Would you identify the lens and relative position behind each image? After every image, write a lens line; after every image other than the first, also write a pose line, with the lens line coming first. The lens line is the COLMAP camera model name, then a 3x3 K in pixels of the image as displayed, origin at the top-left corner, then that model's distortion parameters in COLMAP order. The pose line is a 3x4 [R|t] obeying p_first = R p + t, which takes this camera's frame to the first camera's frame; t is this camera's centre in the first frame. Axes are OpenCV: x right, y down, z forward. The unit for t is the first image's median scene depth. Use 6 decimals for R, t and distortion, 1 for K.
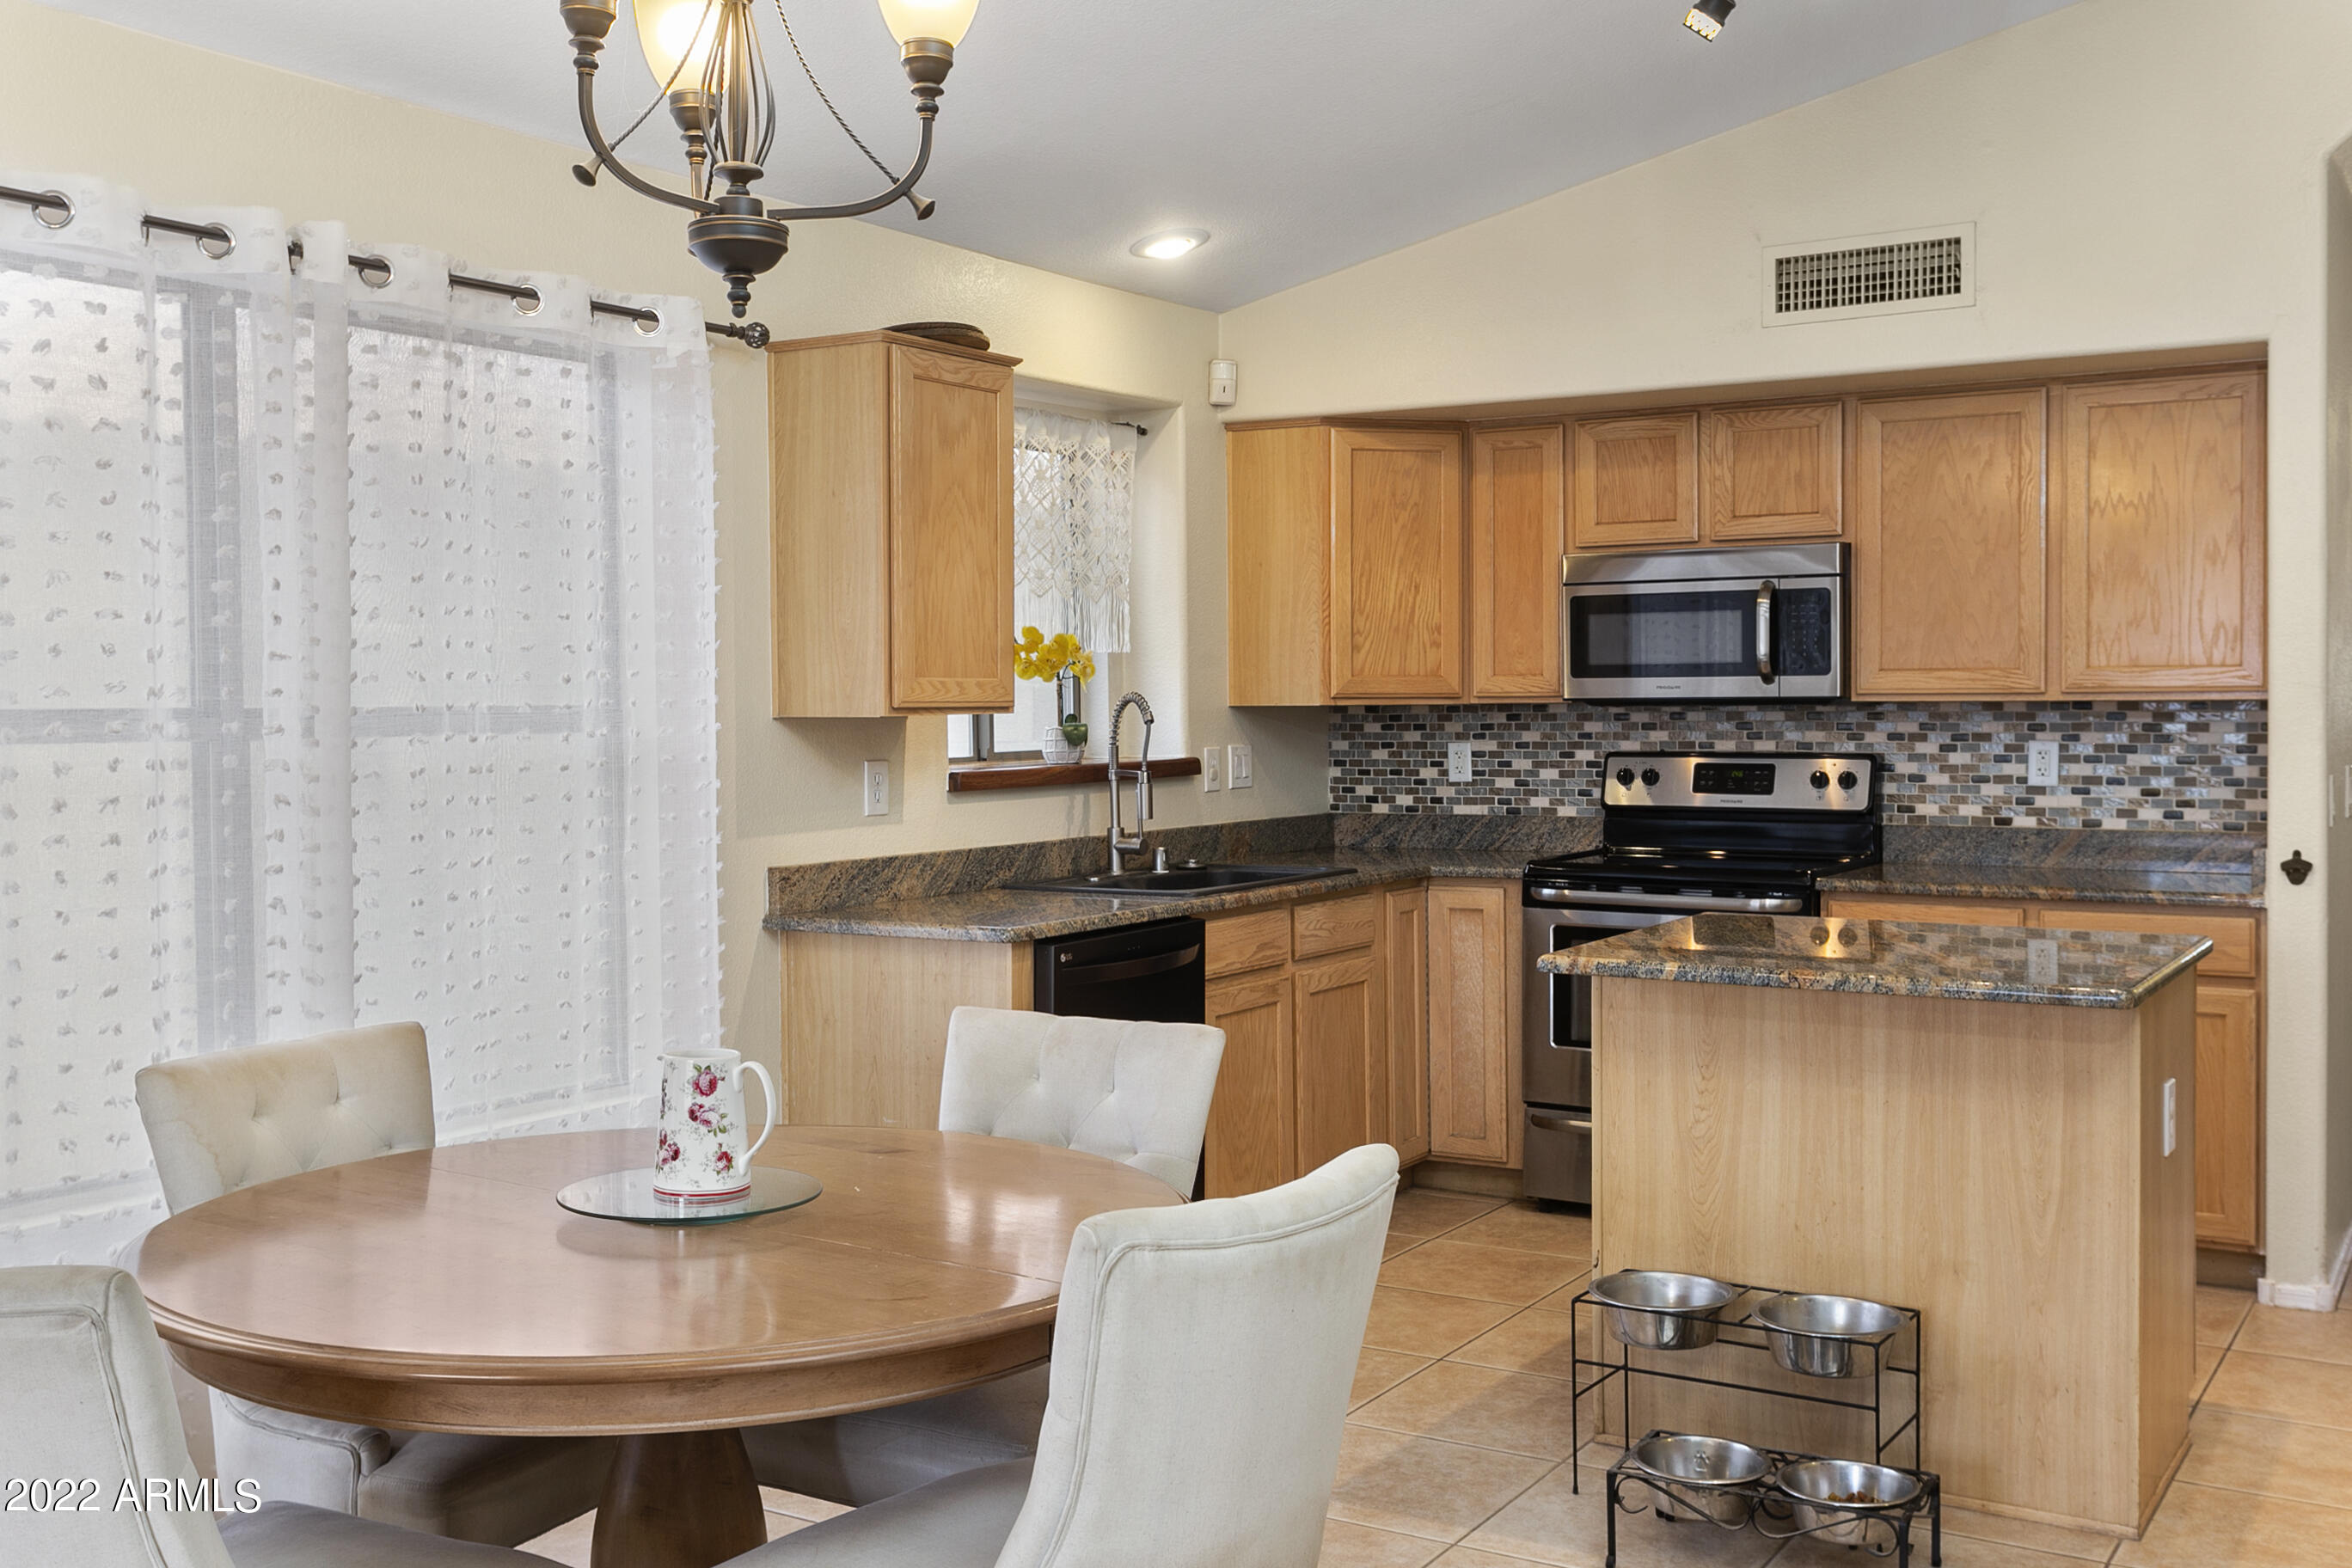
lens RADIAL K [[2423.1, 0, 1167.9], [0, 2423.1, 741.0], [0, 0, 1]] dist [0.029175, 0.000000]
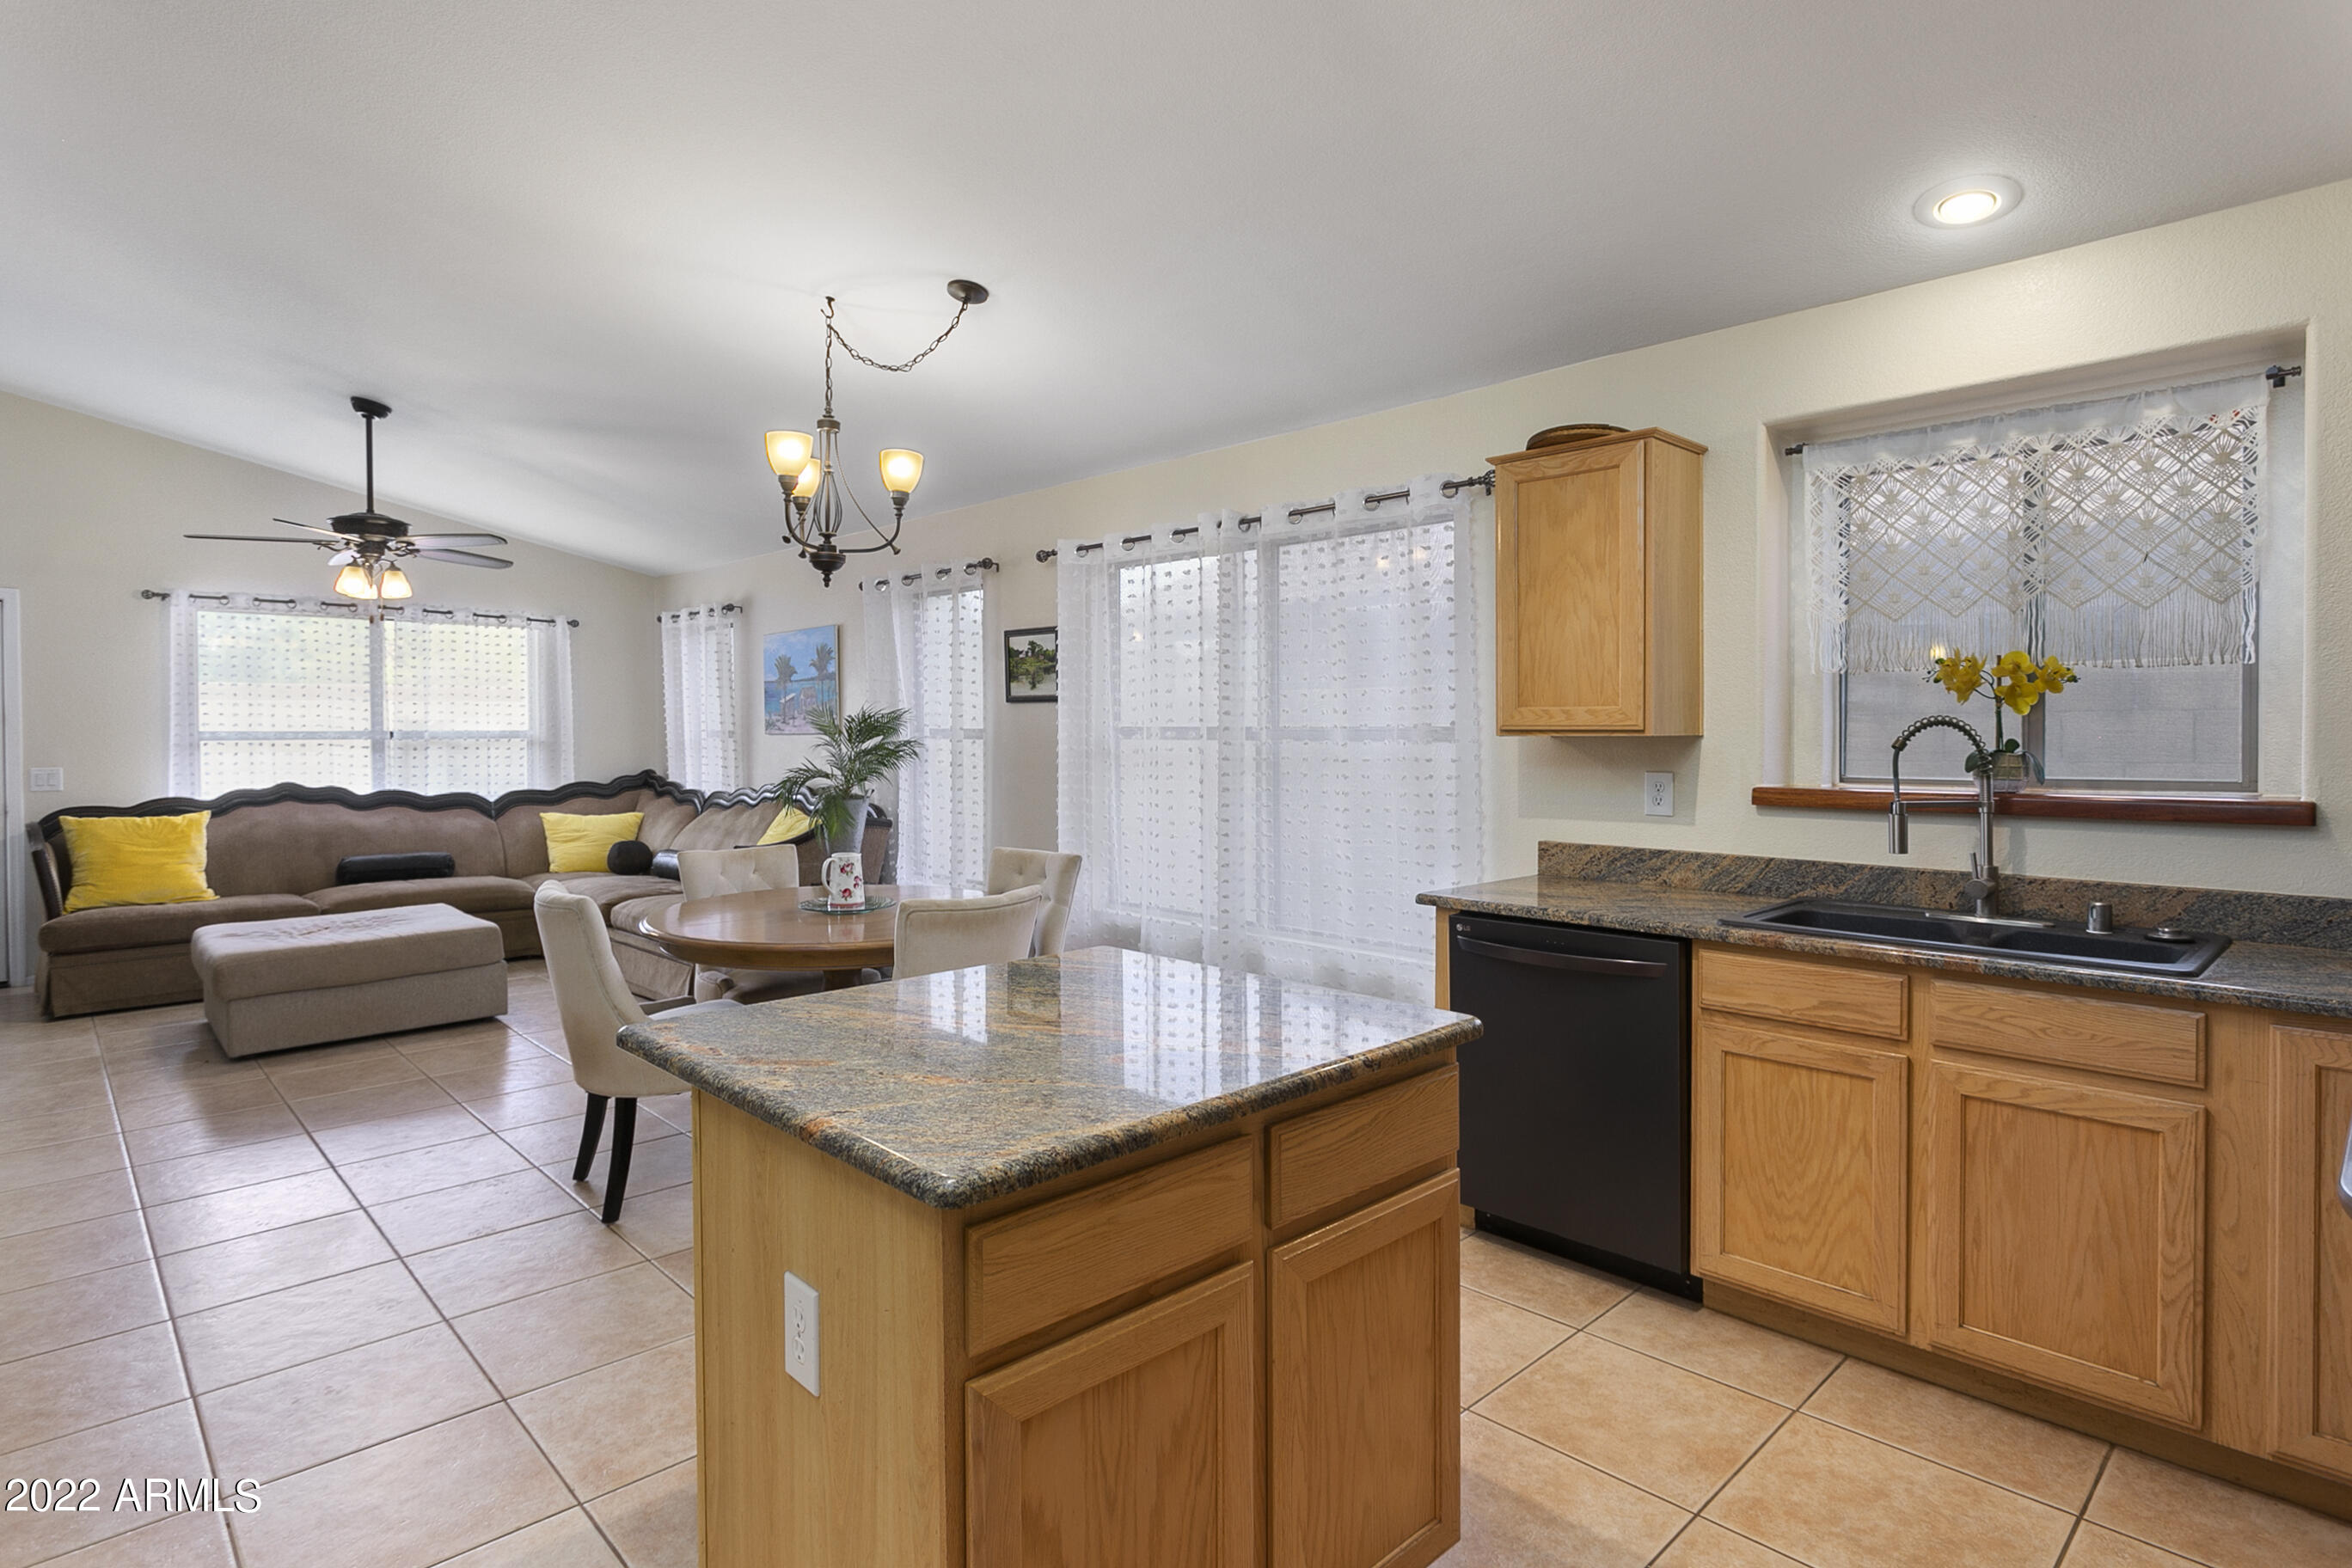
lens RADIAL K [[1203.5, 0, 1171.0], [0, 1203.5, 756.0], [0, 0, 1]] dist [0.001057, -0.001773]
pose [[-0.265709, 0.028025, -0.963646, 0.486649], [-0.015672, 0.999320, 0.033383, -0.015197], [0.963926, 0.023973, -0.265089, 0.822603]]
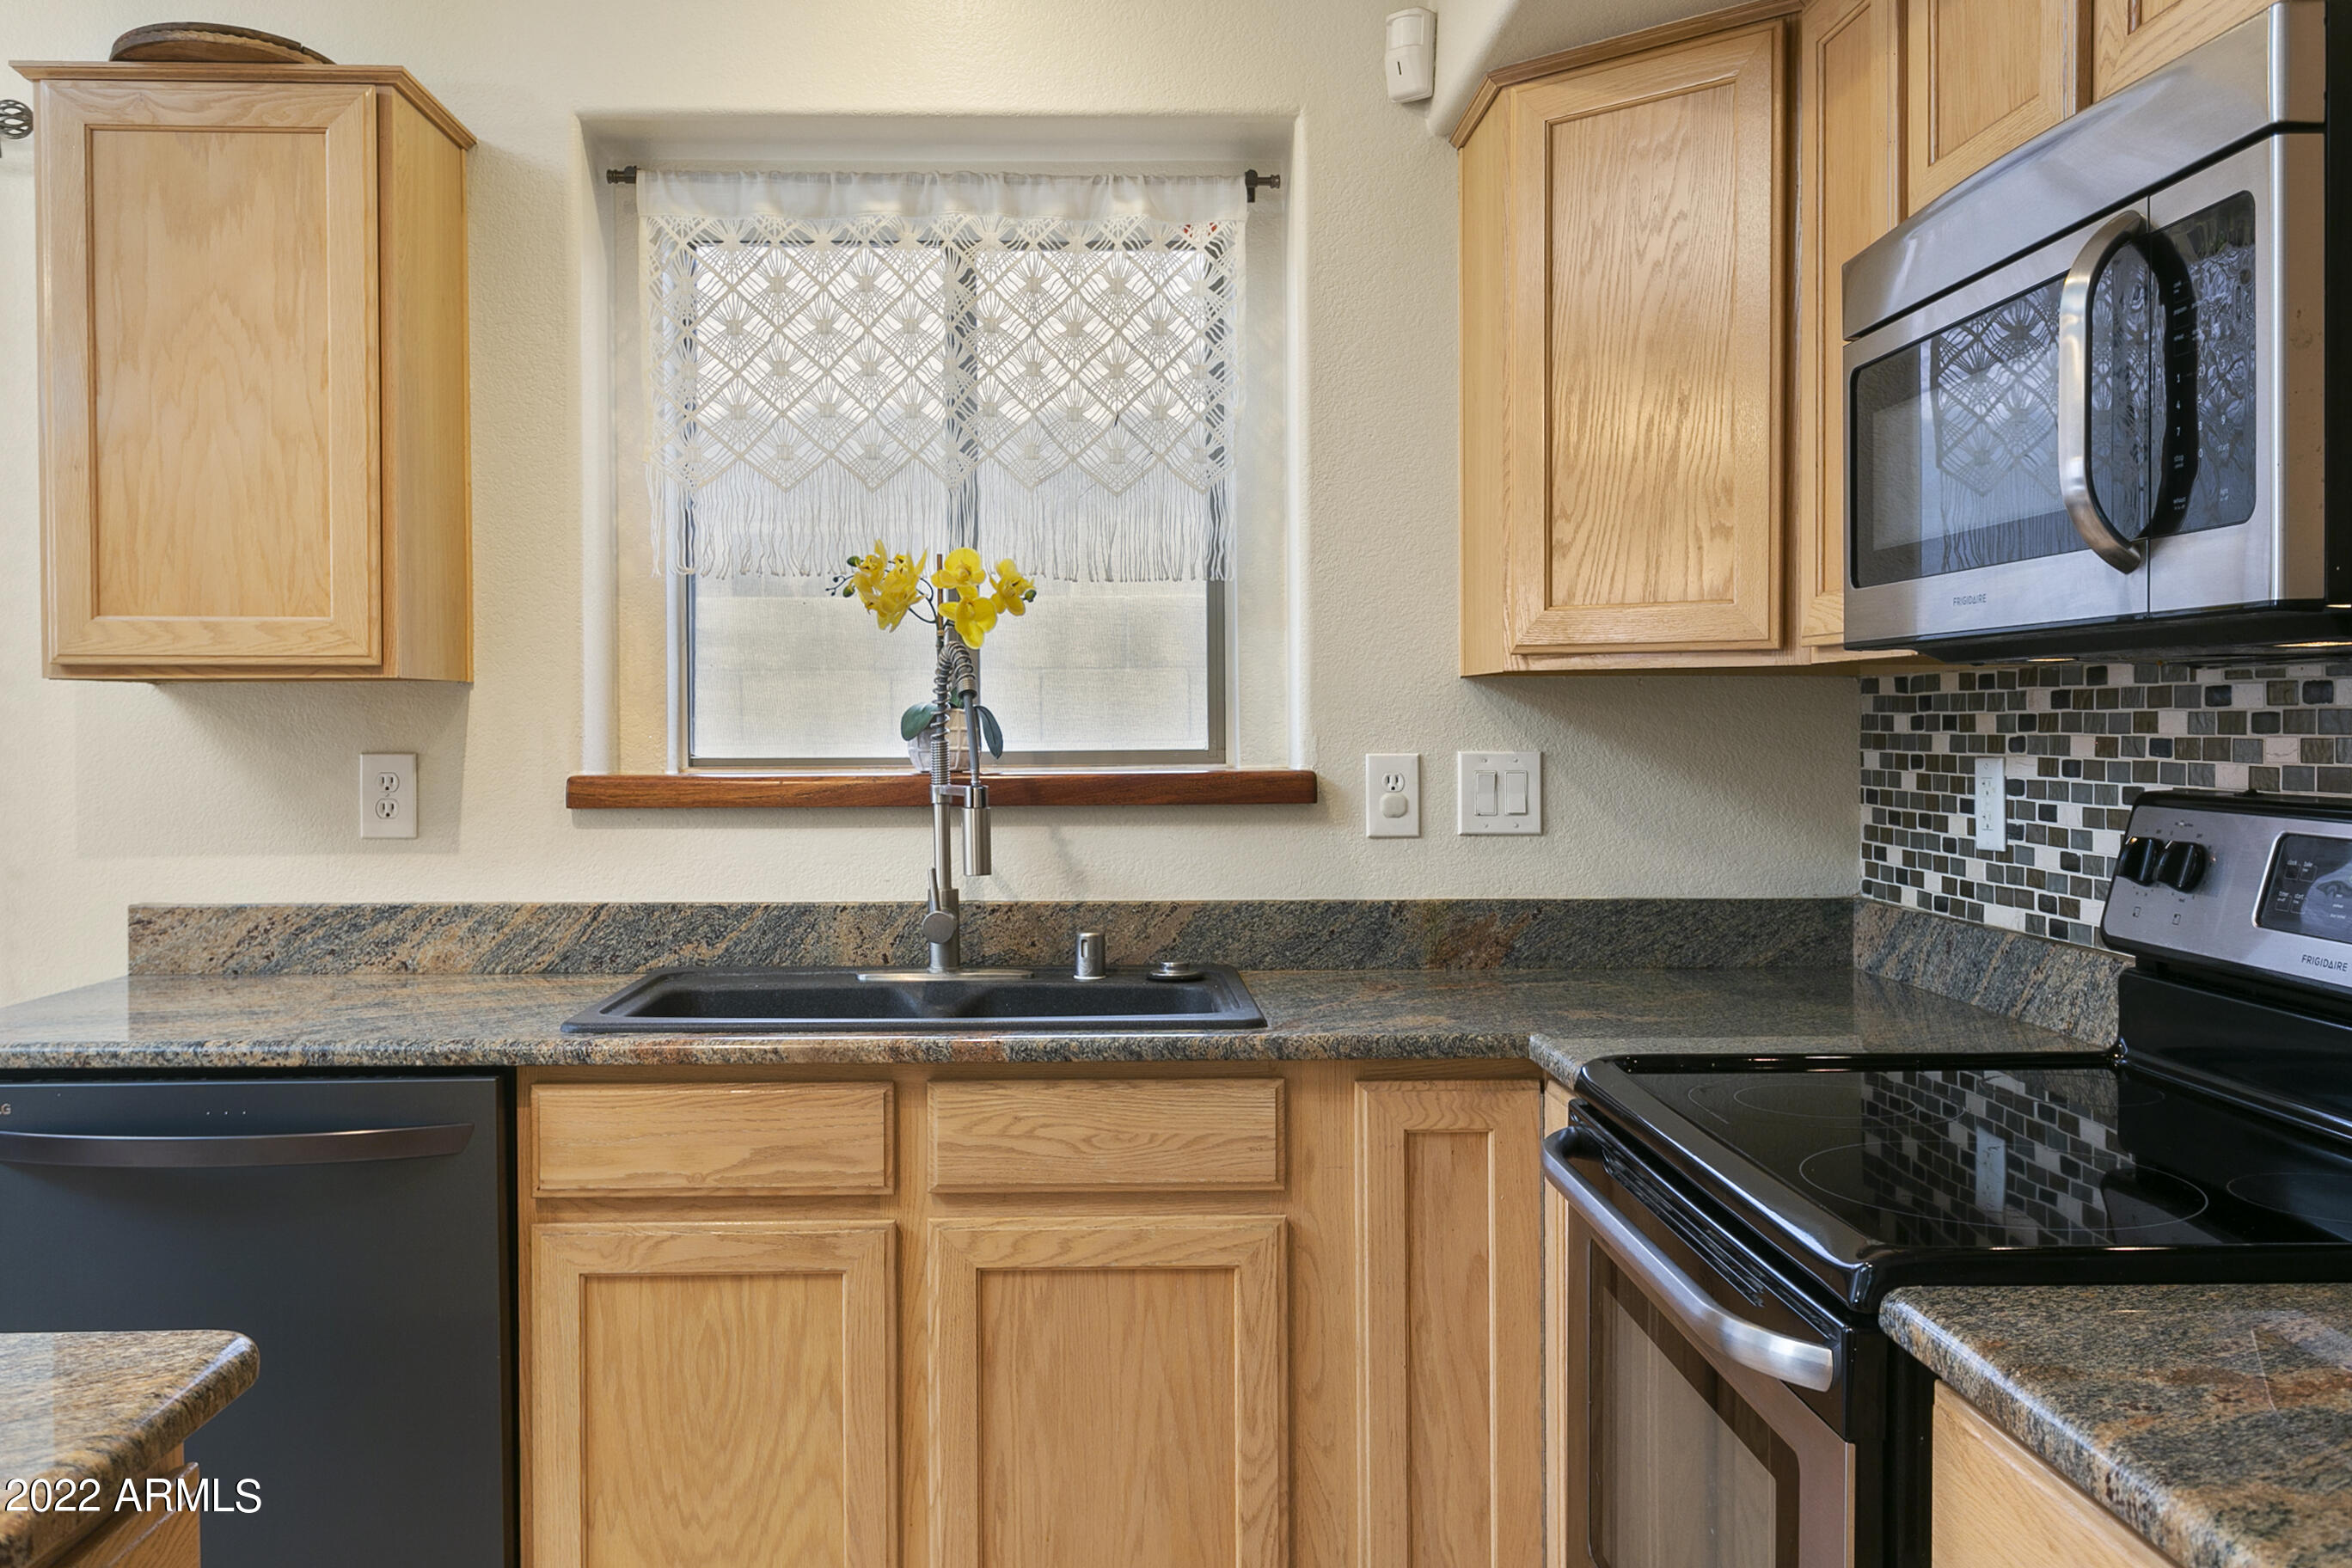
lens RADIAL K [[2013.4, 0, 1150.6], [0, 2013.4, 742.1], [0, 0, 1]] dist [-0.002649, 0.013577]
pose [[0.543965, 0.016889, -0.838938, 0.391862], [-0.019431, 0.999783, 0.007528, -0.002532], [0.838883, 0.012206, 0.544175, 0.784473]]
